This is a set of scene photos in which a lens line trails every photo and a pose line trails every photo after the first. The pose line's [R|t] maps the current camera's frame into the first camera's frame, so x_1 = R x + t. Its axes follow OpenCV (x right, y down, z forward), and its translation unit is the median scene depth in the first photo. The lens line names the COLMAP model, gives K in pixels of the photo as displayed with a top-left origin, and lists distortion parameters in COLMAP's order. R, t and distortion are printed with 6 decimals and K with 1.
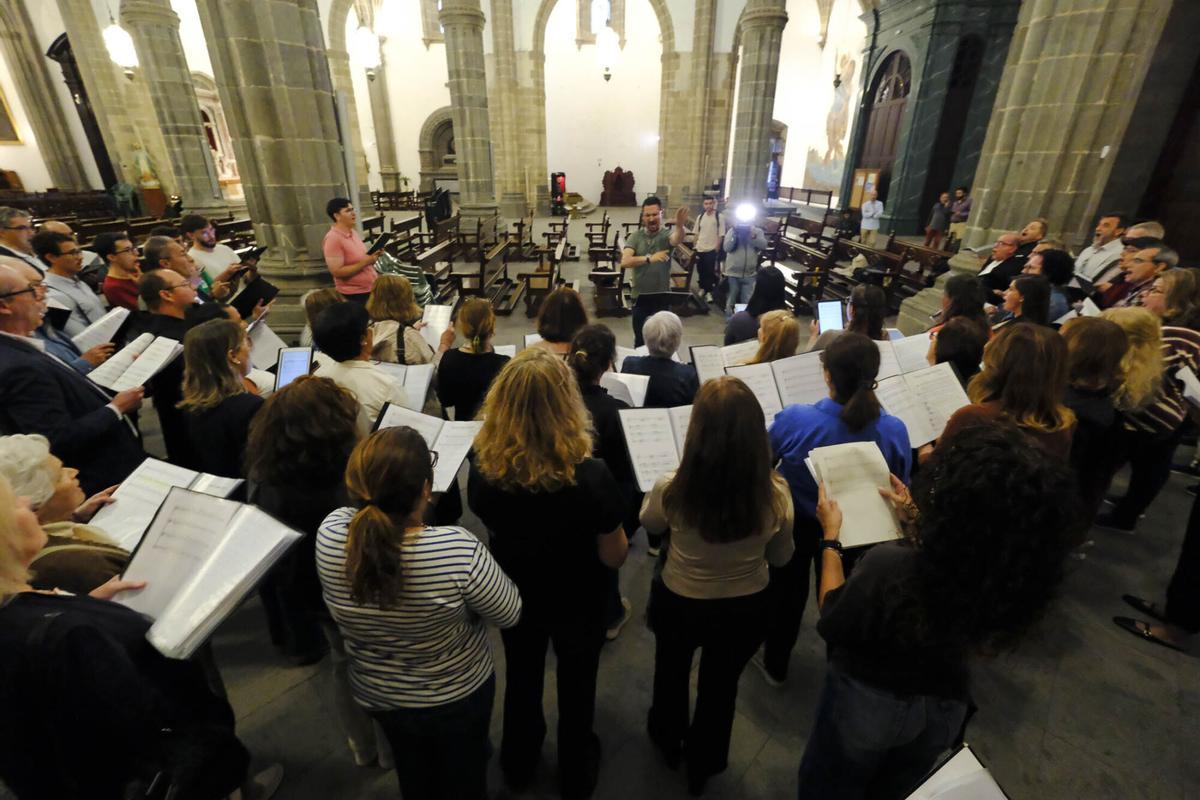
lens RADIAL K [[520.5, 0, 597.6], [0, 520.5, 397.8], [0, 0, 1]] dist [-0.007921, 0.002145]
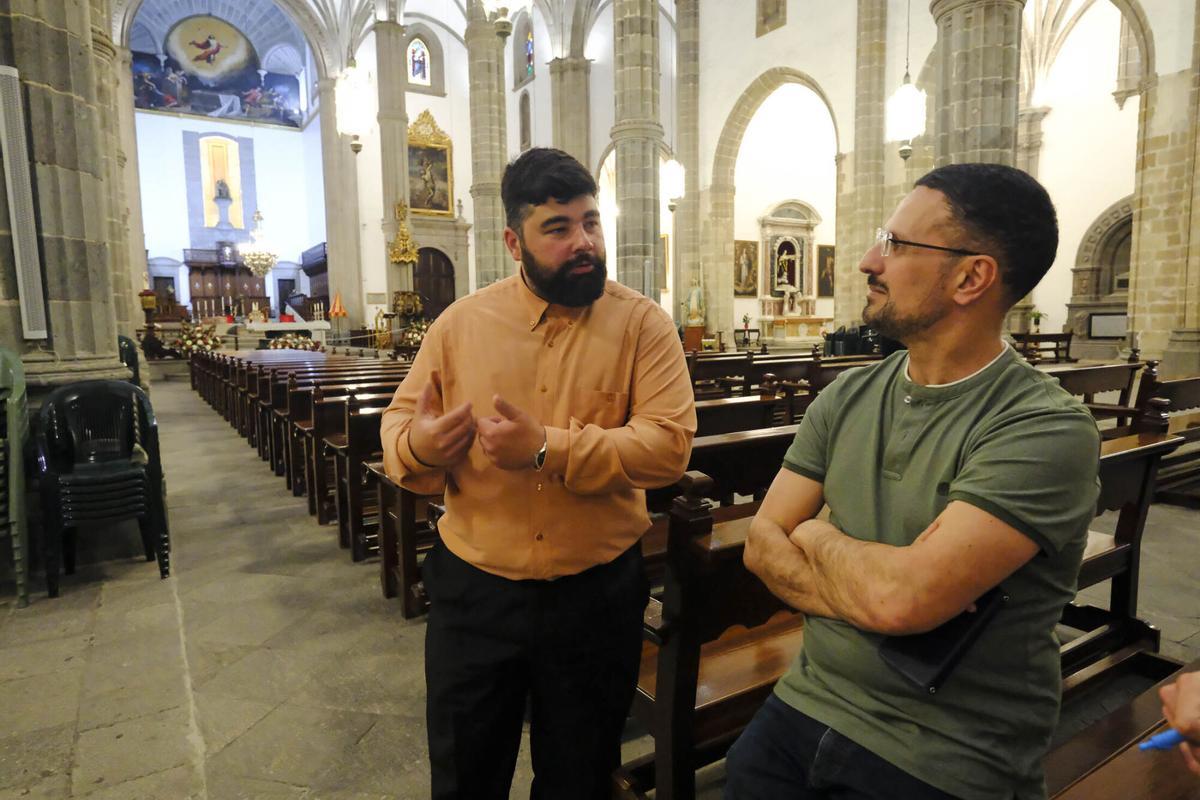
lens RADIAL K [[727.9, 0, 601.1], [0, 727.9, 401.1], [0, 0, 1]] dist [0.005224, -0.001185]
pose [[0.524050, 0.078168, -0.848093, 0.093877], [-0.329215, 0.936970, -0.117067, -0.073706], [0.785486, 0.340554, 0.516753, 0.232577]]
